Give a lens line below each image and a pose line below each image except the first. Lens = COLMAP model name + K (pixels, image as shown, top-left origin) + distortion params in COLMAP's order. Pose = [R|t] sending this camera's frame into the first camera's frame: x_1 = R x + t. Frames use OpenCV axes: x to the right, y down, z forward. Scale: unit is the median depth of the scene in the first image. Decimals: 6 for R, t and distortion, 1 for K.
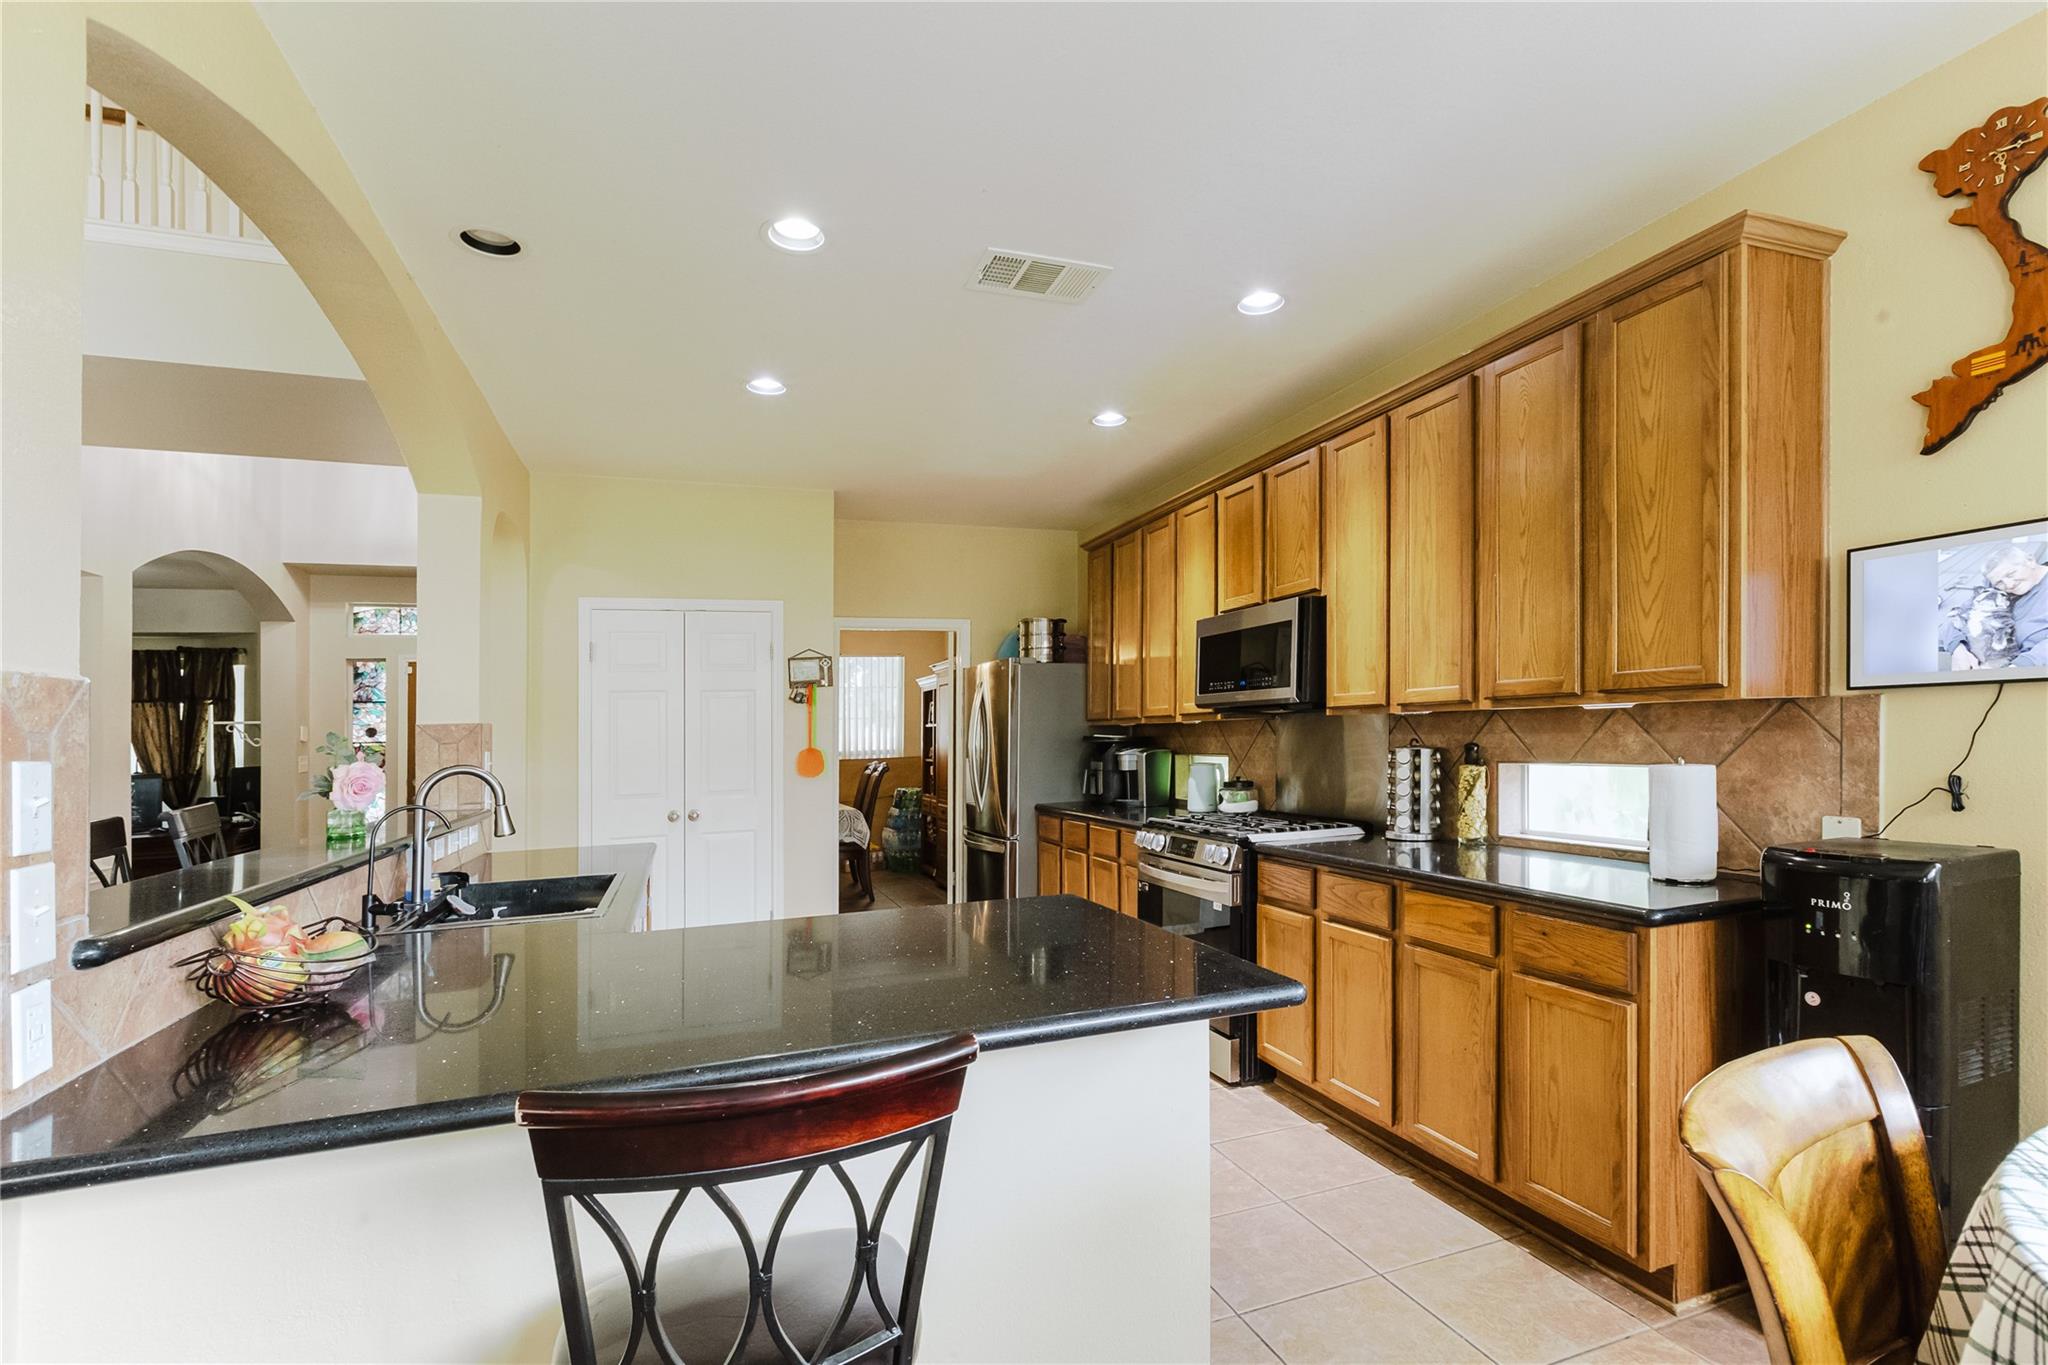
lens RADIAL K [[933.6, 0, 1041.0], [0, 933.6, 741.9], [0, 0, 1]] dist [-0.000610, -0.001001]
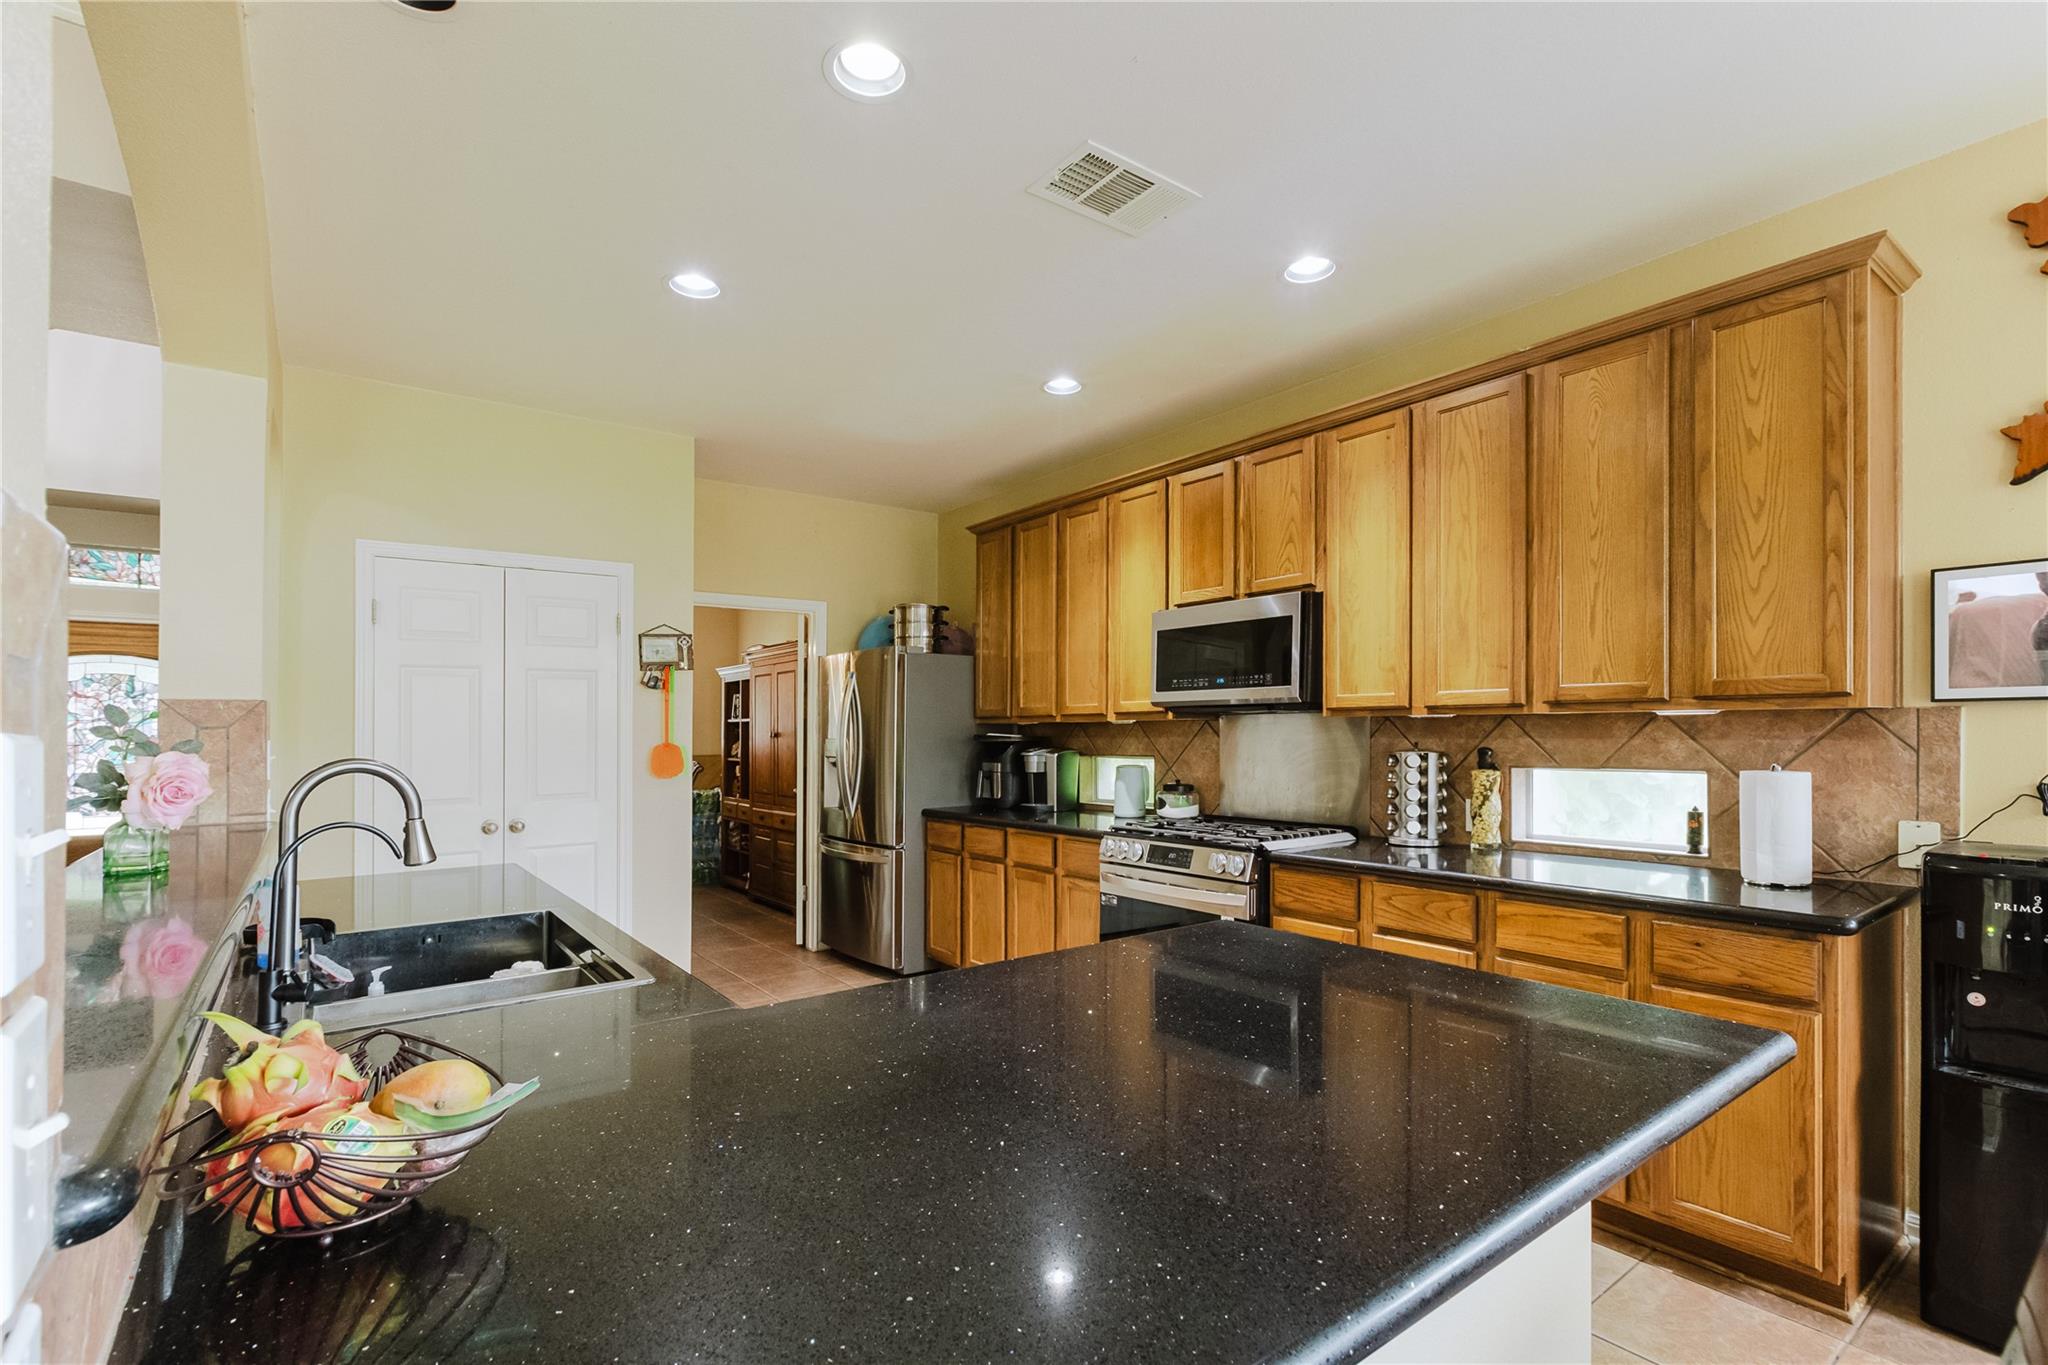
lens RADIAL K [[933.6, 0, 1037.4], [0, 933.6, 746.2], [0, 0, 1]] dist [-0.000610, -0.001001]
pose [[0.958736, 0.014423, 0.283930, -0.298619], [-0.015175, 0.999885, 0.000448, 0.007168], [-0.283891, -0.004739, 0.958845, 0.198036]]
